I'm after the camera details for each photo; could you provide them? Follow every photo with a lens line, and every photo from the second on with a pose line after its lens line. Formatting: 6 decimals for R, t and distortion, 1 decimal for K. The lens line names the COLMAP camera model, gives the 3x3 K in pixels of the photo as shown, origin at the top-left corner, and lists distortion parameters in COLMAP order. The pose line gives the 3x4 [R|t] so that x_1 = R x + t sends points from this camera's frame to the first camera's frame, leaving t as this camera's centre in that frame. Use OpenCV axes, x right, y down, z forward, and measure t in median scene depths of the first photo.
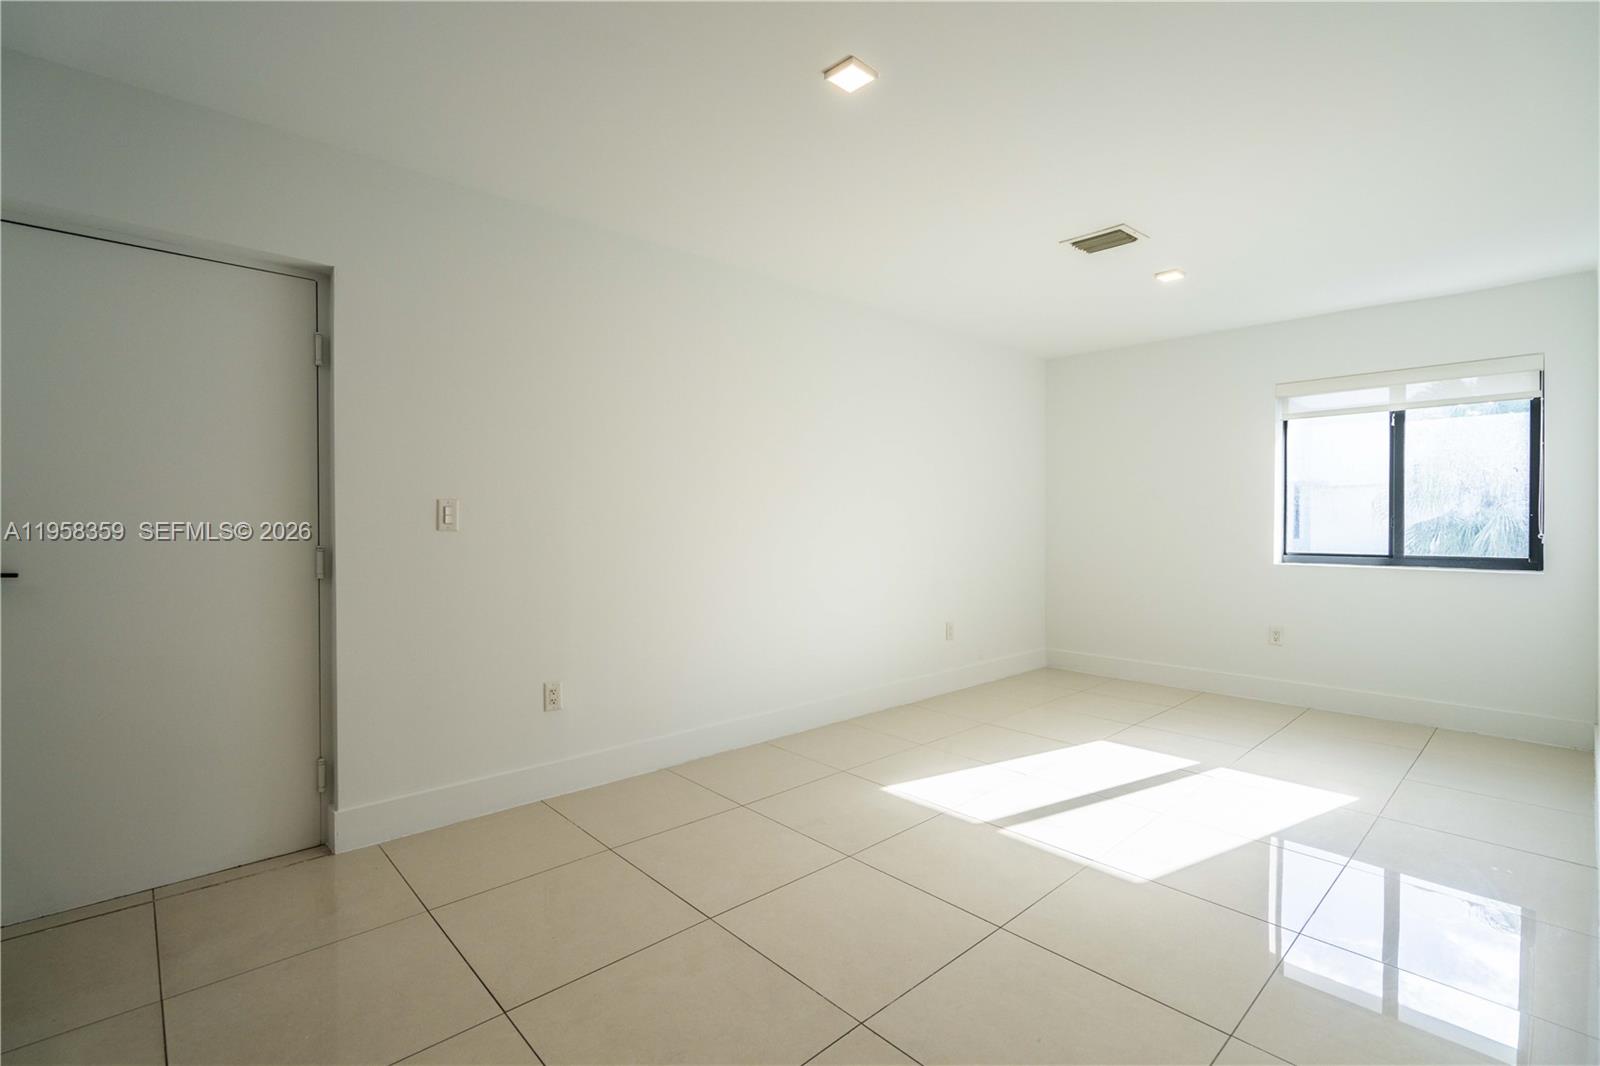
lens RADIAL K [[739.9, 0, 796.3], [0, 739.9, 537.5], [0, 0, 1]] dist [0.001932, -0.000694]
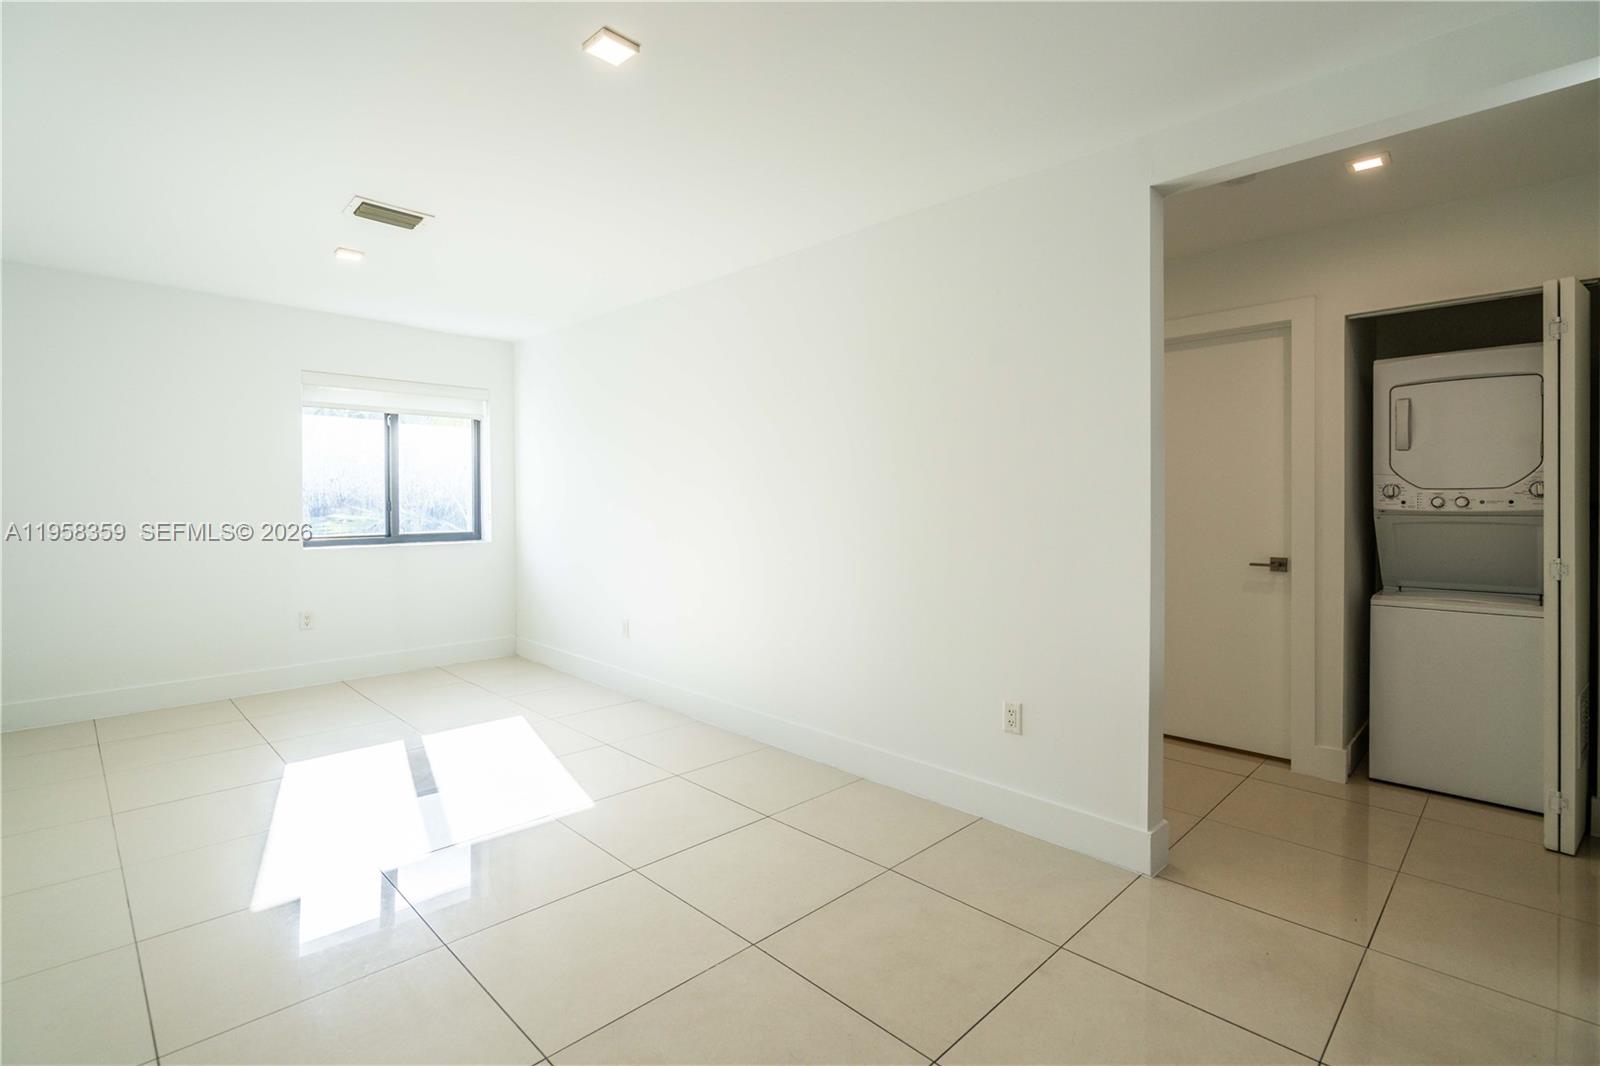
lens RADIAL K [[739.9, 0, 827.7], [0, 739.9, 504.7], [0, 0, 1]] dist [0.001932, -0.000694]
pose [[-0.044071, -0.006722, 0.999006, -0.441174], [0.025262, 0.999650, 0.007840, -0.016915], [-0.998709, 0.025582, -0.043886, 0.380431]]
